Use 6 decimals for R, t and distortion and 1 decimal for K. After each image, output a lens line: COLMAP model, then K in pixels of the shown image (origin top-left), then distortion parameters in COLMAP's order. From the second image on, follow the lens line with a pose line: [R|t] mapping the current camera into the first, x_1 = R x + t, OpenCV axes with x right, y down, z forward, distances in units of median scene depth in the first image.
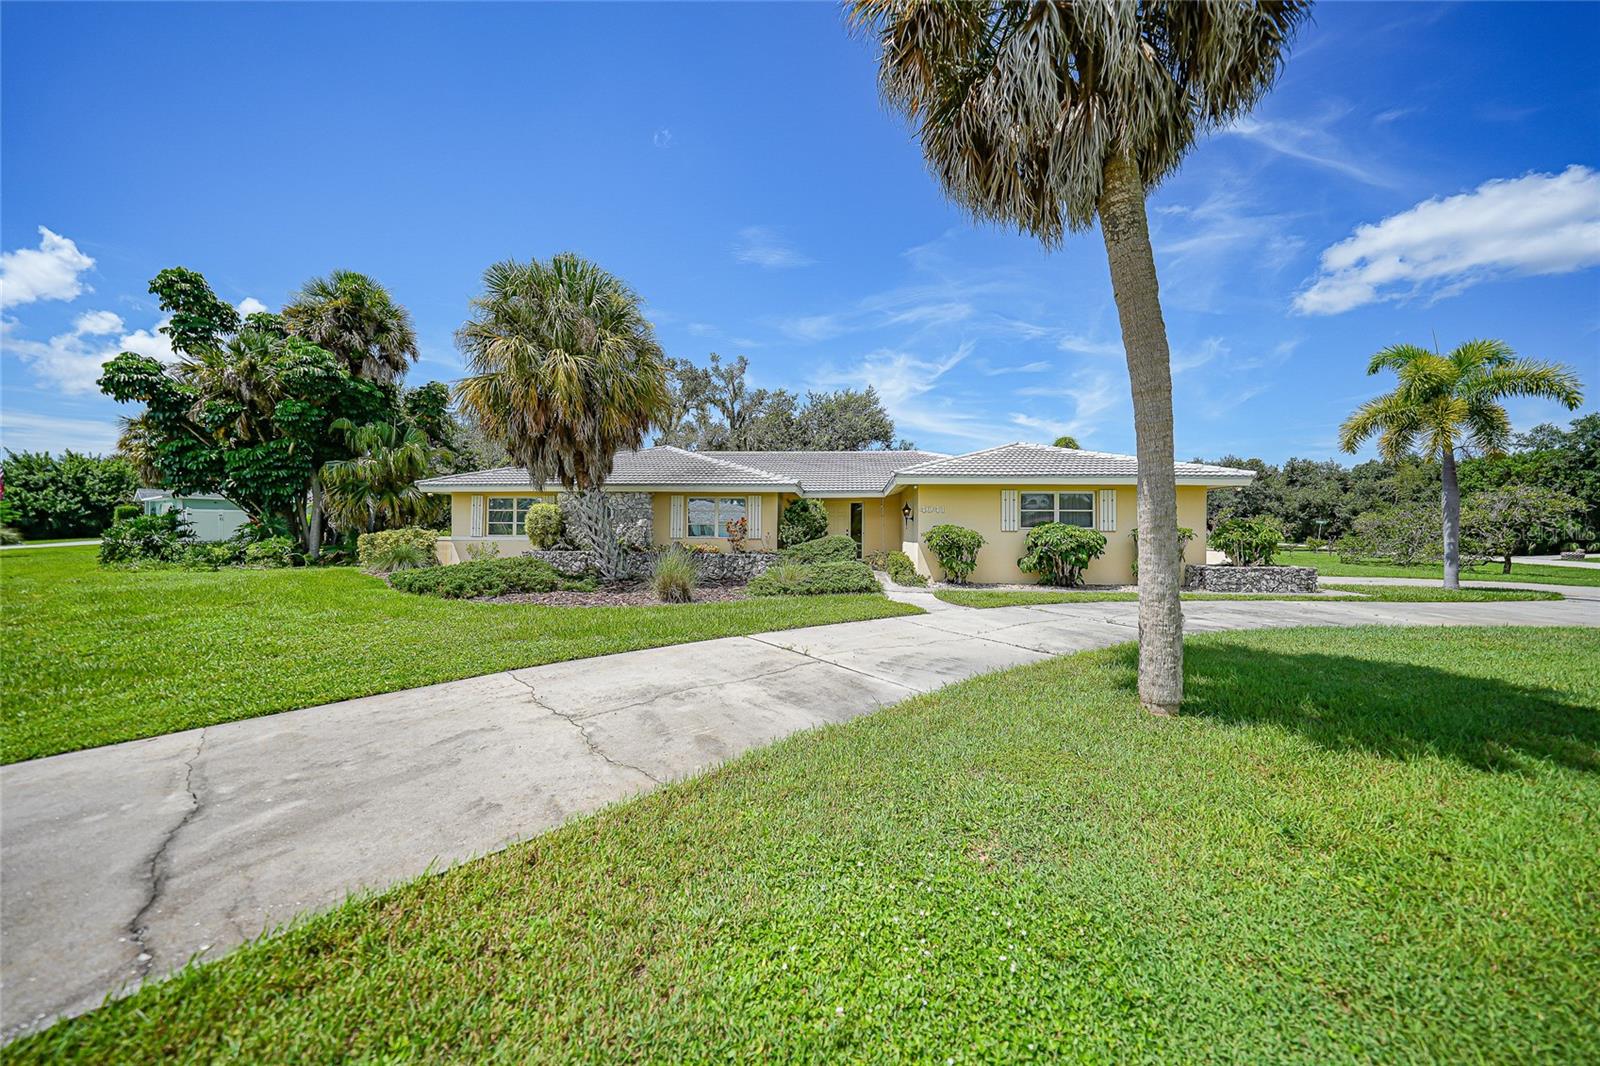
lens RADIAL K [[548.6, 0, 801.0], [0, 548.6, 524.8], [0, 0, 1]] dist [0.000994, 0.000179]
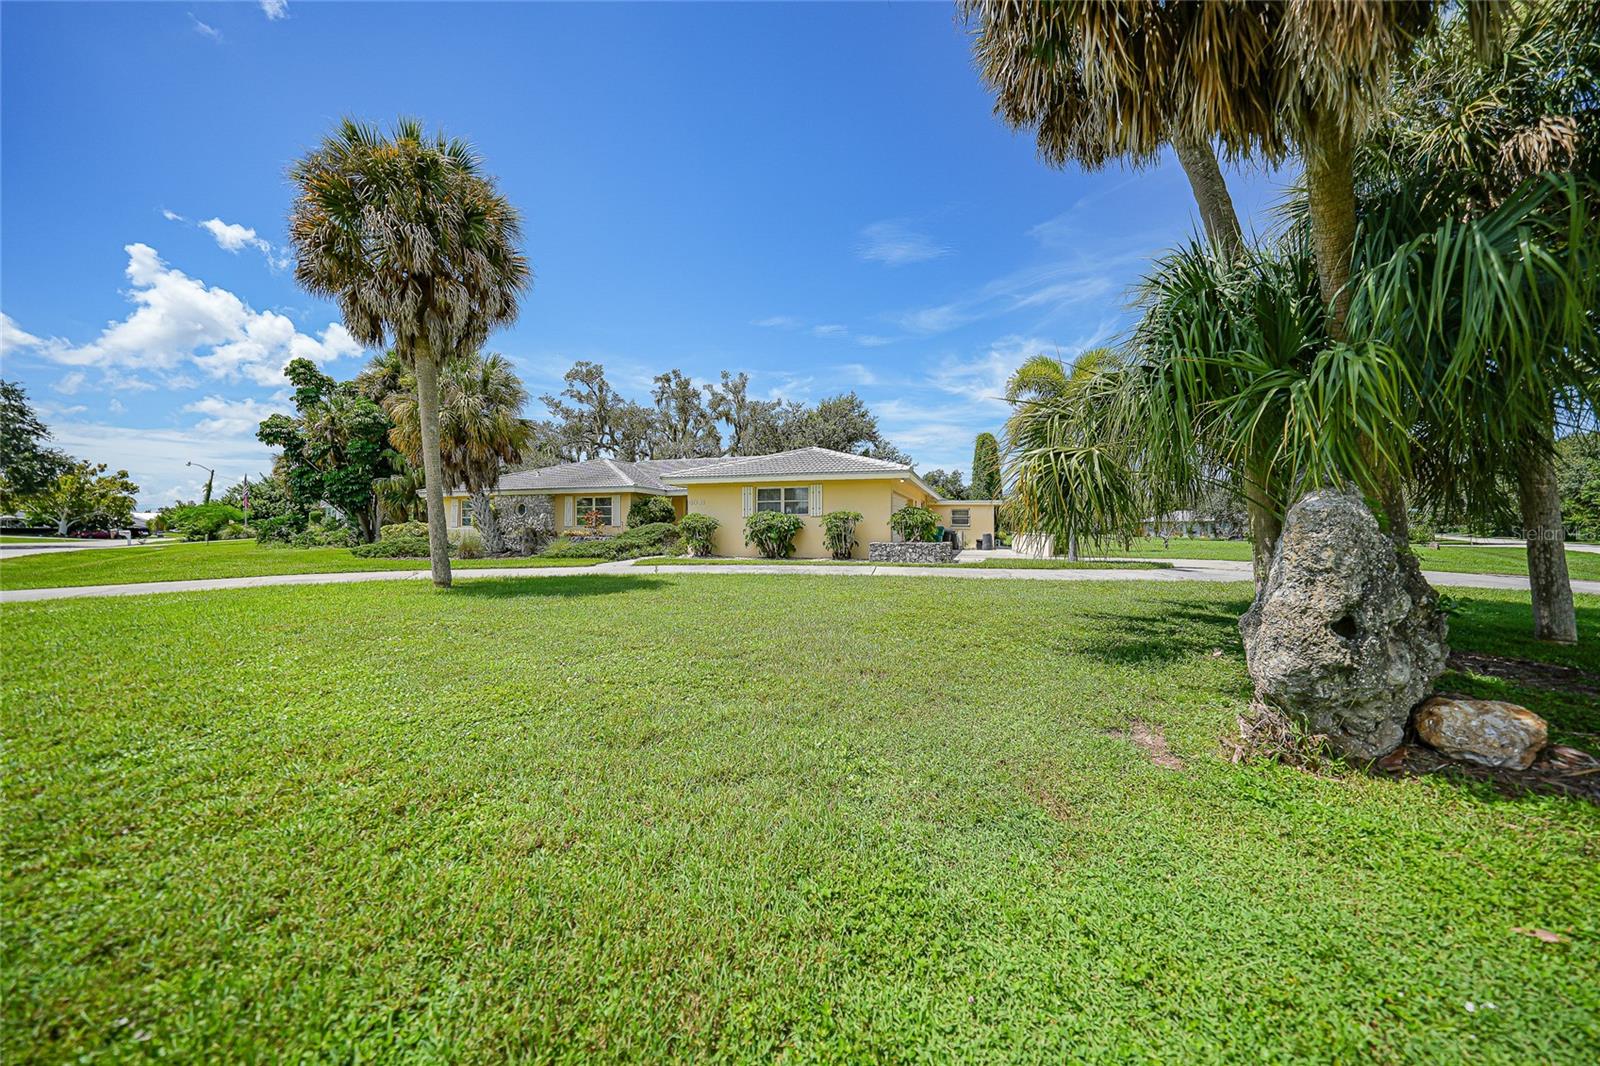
lens RADIAL K [[548.6, 0, 801.9], [0, 548.6, 527.0], [0, 0, 1]] dist [0.000994, 0.000179]
pose [[0.973989, -0.009125, -0.226412, 0.568999], [0.010791, 0.999923, 0.006124, 0.019554], [0.226339, -0.008408, 0.974012, -0.192590]]
